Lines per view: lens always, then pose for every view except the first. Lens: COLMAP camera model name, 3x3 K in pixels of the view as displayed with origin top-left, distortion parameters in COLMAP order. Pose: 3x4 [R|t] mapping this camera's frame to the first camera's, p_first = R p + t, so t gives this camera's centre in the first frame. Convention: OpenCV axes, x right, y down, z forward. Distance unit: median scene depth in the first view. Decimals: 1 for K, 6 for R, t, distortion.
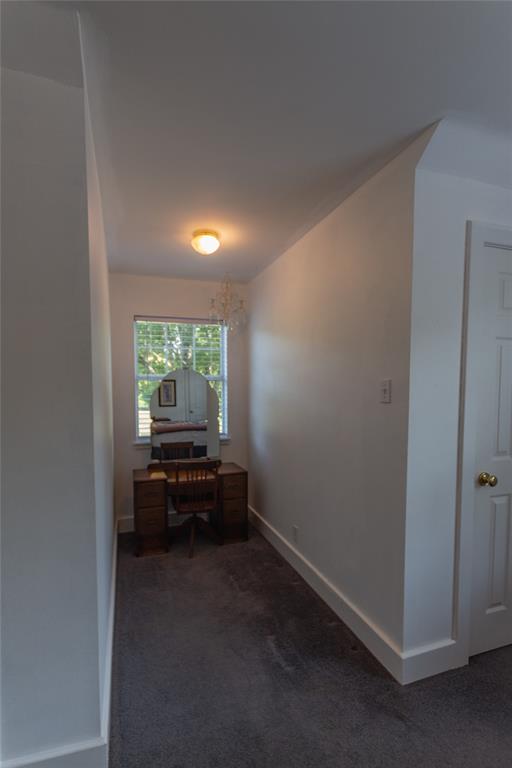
lens RADIAL K [[369.5, 0, 256.0], [0, 369.5, 384.0], [0, 0, 1]] dist [-0.001890, -0.000148]
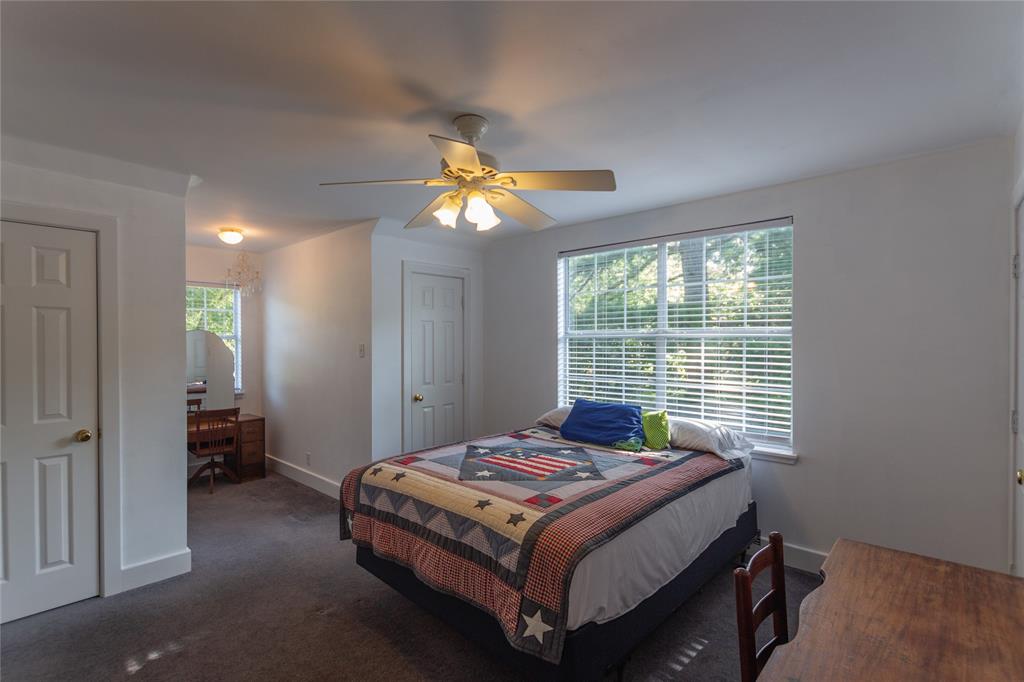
lens RADIAL K [[485.1, 0, 512.0], [0, 485.1, 341.0], [0, 0, 1]] dist [-0.011881, -0.000015]
pose [[0.881959, -0.010277, 0.471215, -0.053653], [-0.000001, 0.999762, 0.021806, -0.042871], [-0.471327, -0.019232, 0.881749, -0.756594]]
